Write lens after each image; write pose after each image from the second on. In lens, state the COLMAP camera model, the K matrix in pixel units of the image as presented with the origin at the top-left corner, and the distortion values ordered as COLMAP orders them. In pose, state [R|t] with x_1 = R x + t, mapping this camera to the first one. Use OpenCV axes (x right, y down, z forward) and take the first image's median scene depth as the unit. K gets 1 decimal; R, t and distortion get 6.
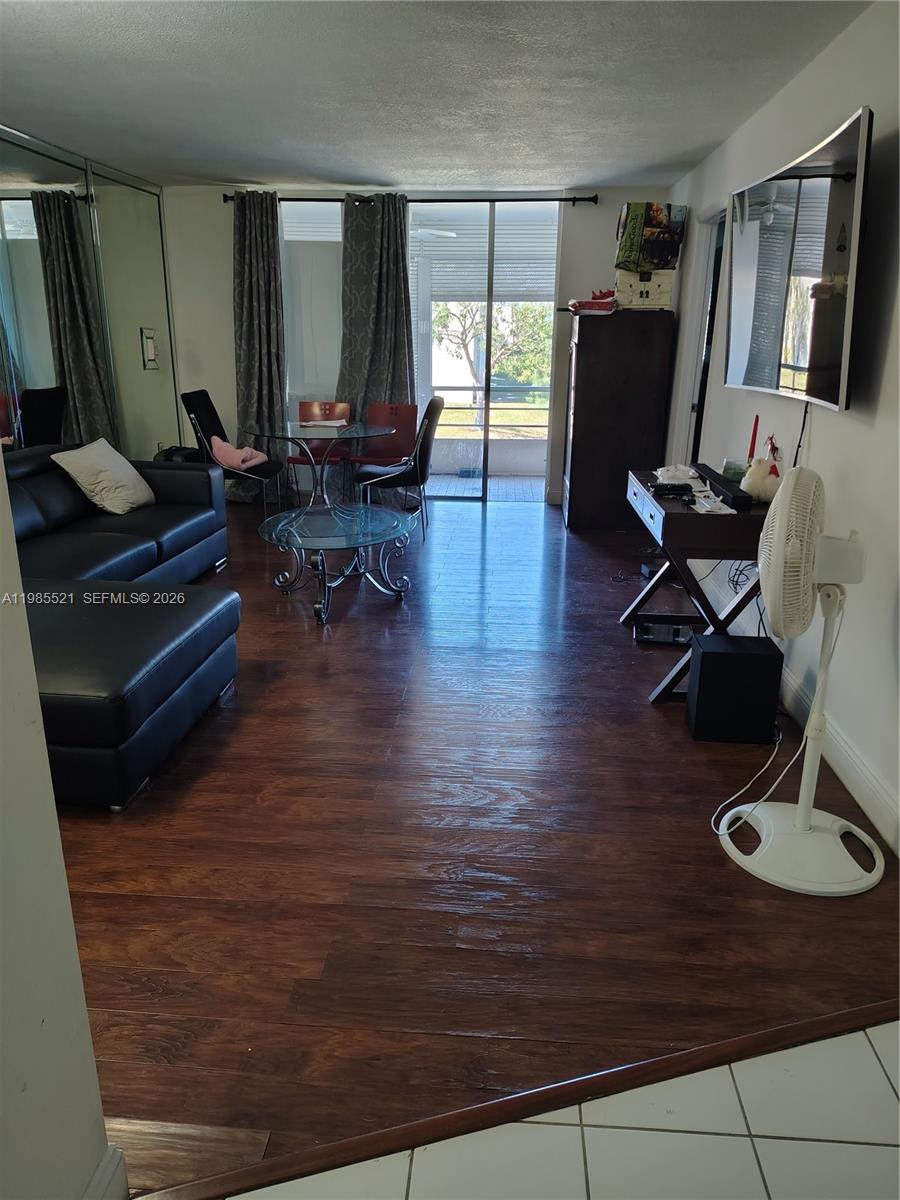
lens RADIAL K [[821.1, 0, 447.4], [0, 821.1, 600.7], [0, 0, 1]] dist [0.041971, -0.038712]
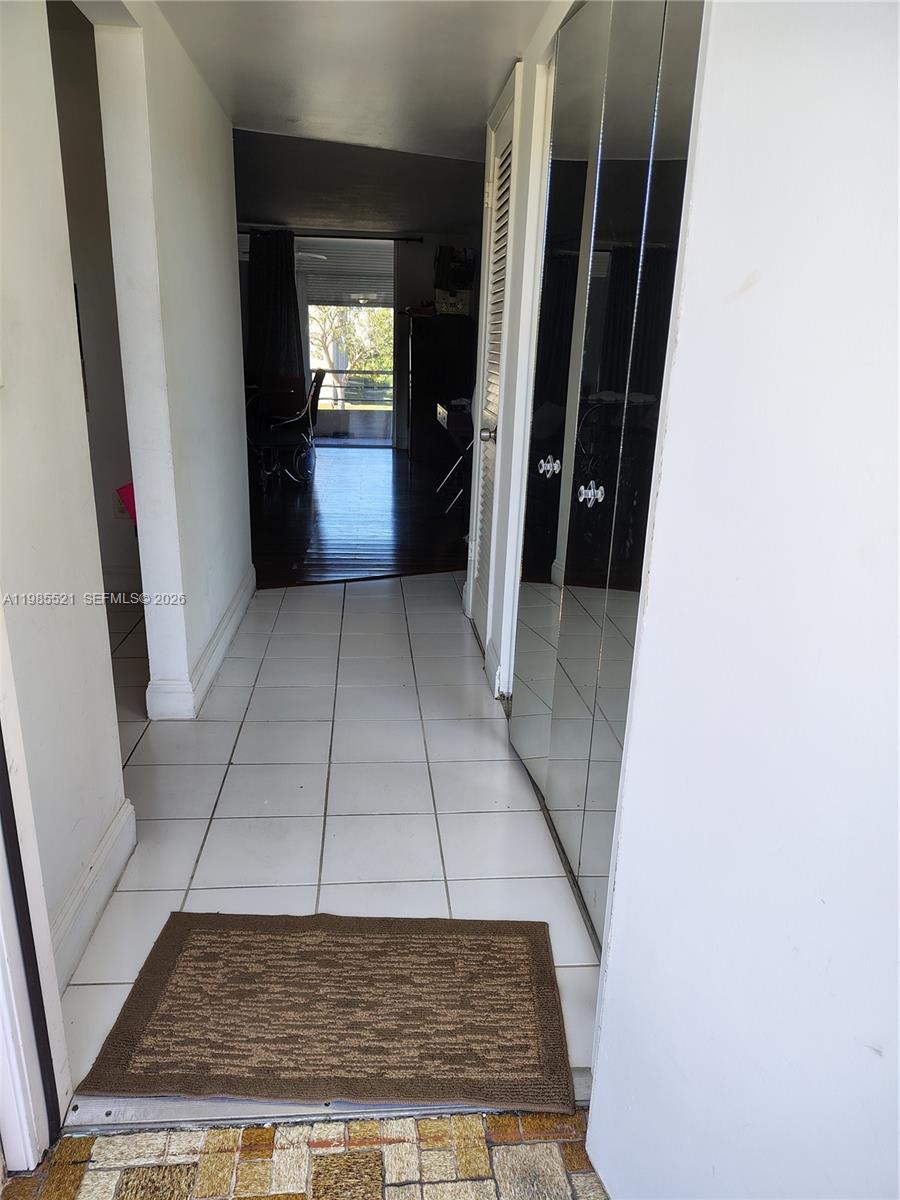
lens RADIAL K [[821.1, 0, 454.9], [0, 821.1, 605.0], [0, 0, 1]] dist [0.041971, -0.038712]
pose [[0.984759, -0.032581, 0.170847, -0.042448], [0.033159, 0.999450, -0.000528, 0.193019], [-0.170736, 0.006185, 0.985297, -0.520599]]
